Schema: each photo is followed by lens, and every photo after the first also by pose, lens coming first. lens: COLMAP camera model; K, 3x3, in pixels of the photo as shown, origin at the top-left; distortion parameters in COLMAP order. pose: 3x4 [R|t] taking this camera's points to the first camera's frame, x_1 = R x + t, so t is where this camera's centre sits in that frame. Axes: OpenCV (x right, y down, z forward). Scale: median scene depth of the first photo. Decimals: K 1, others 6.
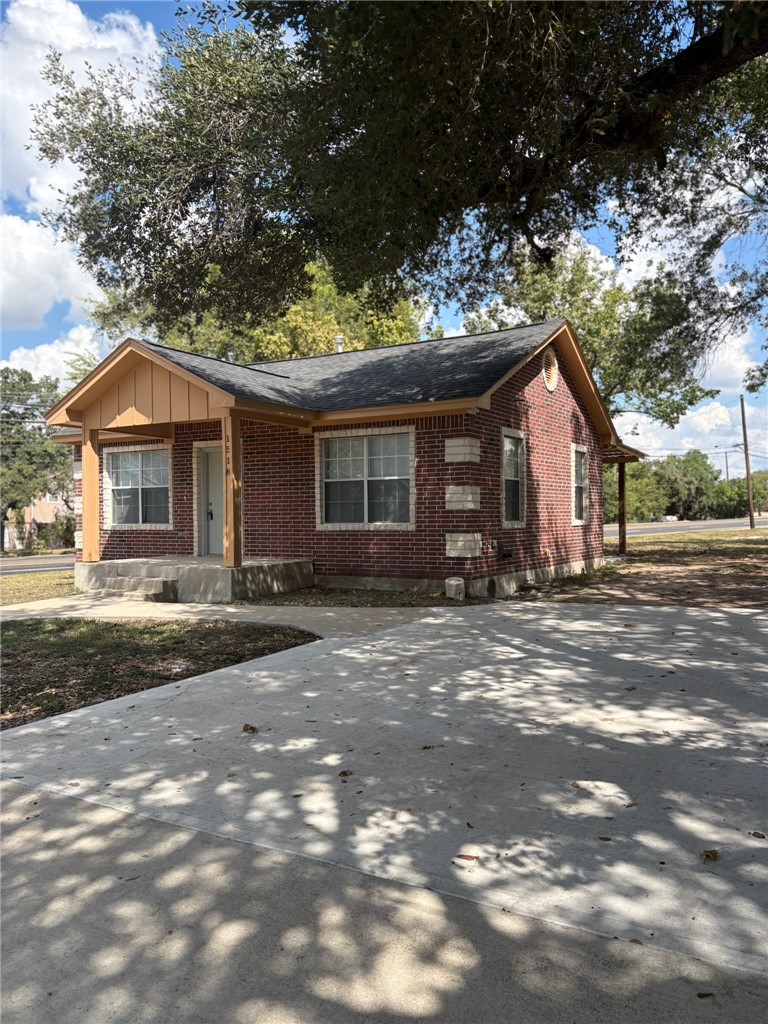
lens RADIAL K [[776.3, 0, 406.2], [0, 776.3, 528.4], [0, 0, 1]] dist [0.053879, -0.031115]
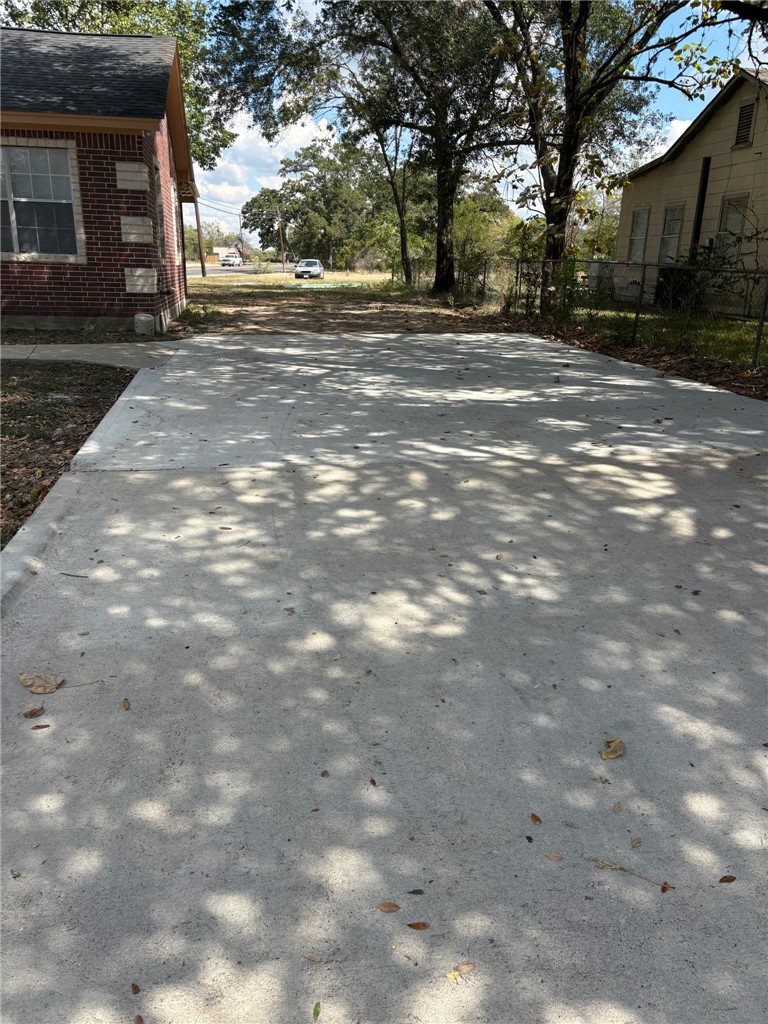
lens RADIAL K [[776.3, 0, 380.0], [0, 776.3, 515.9], [0, 0, 1]] dist [0.053879, -0.031115]
pose [[0.752211, -0.179065, 0.634125, -0.362014], [-0.012002, 0.958484, 0.284894, 0.019520], [-0.658813, -0.221912, 0.718832, 0.005385]]
